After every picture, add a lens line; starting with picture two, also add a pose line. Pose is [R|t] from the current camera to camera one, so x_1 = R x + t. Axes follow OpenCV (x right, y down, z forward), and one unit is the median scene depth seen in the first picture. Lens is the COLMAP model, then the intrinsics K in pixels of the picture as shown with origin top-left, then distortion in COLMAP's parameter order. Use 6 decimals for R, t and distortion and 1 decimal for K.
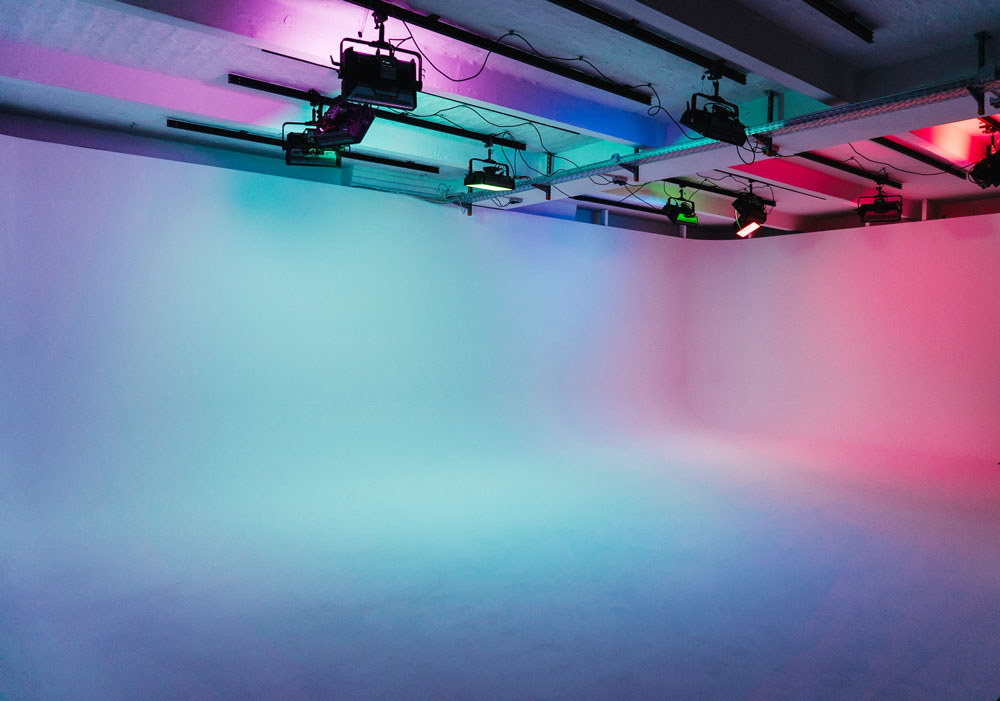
lens RADIAL K [[679.5, 0, 506.7], [0, 679.5, 346.1], [0, 0, 1]] dist [-0.025237, 0.003059]
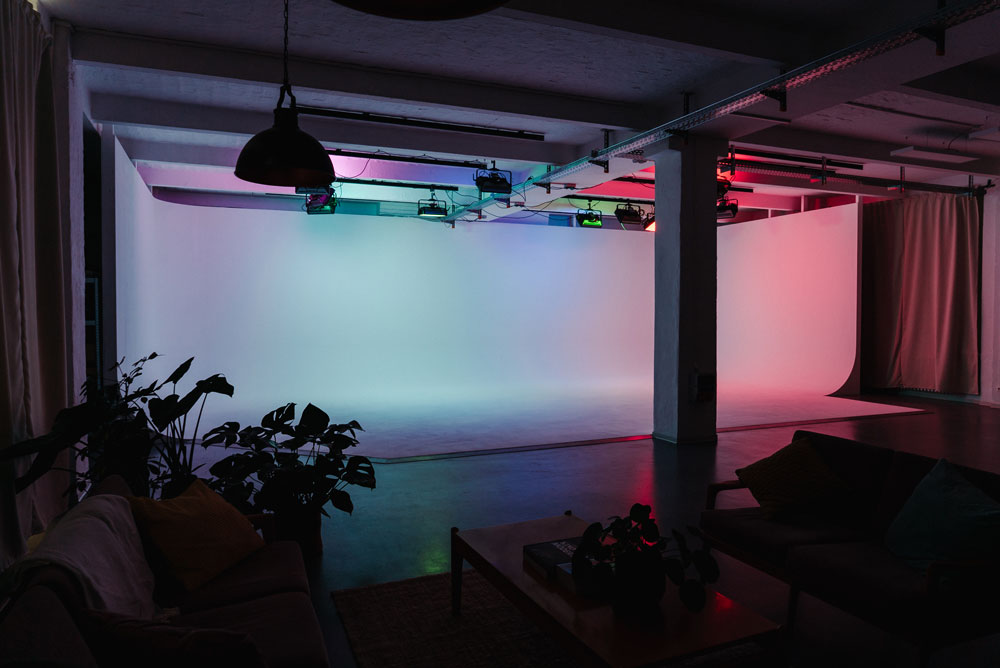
lens RADIAL K [[642.6, 0, 489.9], [0, 642.6, 332.0], [0, 0, 1]] dist [-0.000442, 0.001233]
pose [[0.957126, 0.000508, -0.289670, 0.585548], [0.000898, 0.999988, 0.004722, 0.054739], [0.289669, -0.004779, 0.957115, -0.518411]]
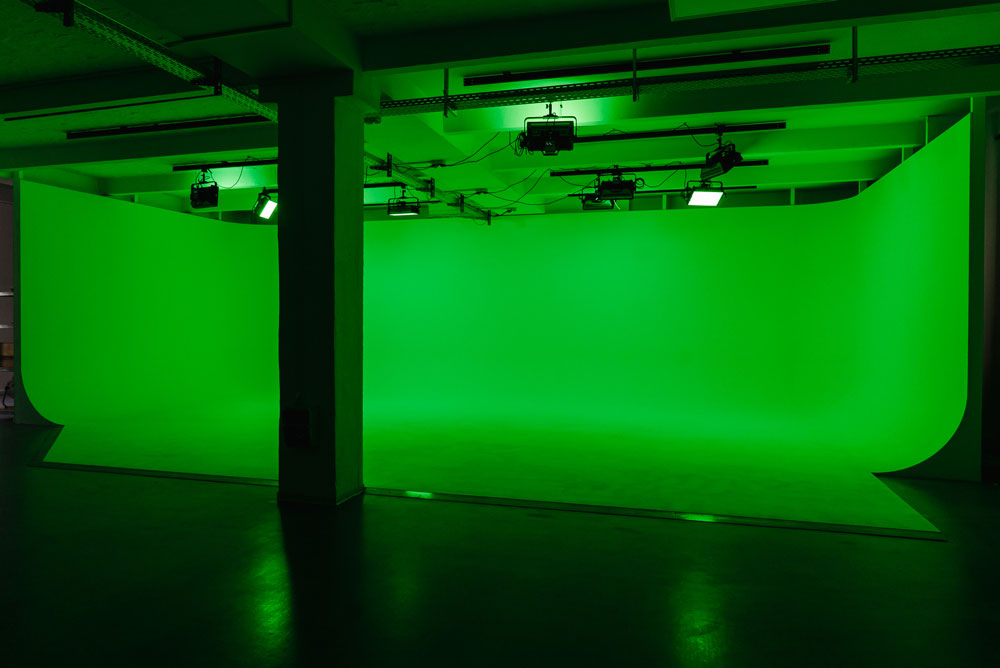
lens RADIAL K [[642.6, 0, 502.4], [0, 642.6, 335.8], [0, 0, 1]] dist [-0.000442, 0.001233]
pose [[0.556556, 0.022903, -0.830494, 1.370362], [-0.027682, 0.999576, 0.009015, 0.031759], [0.830349, 0.017972, 0.556954, 0.363199]]
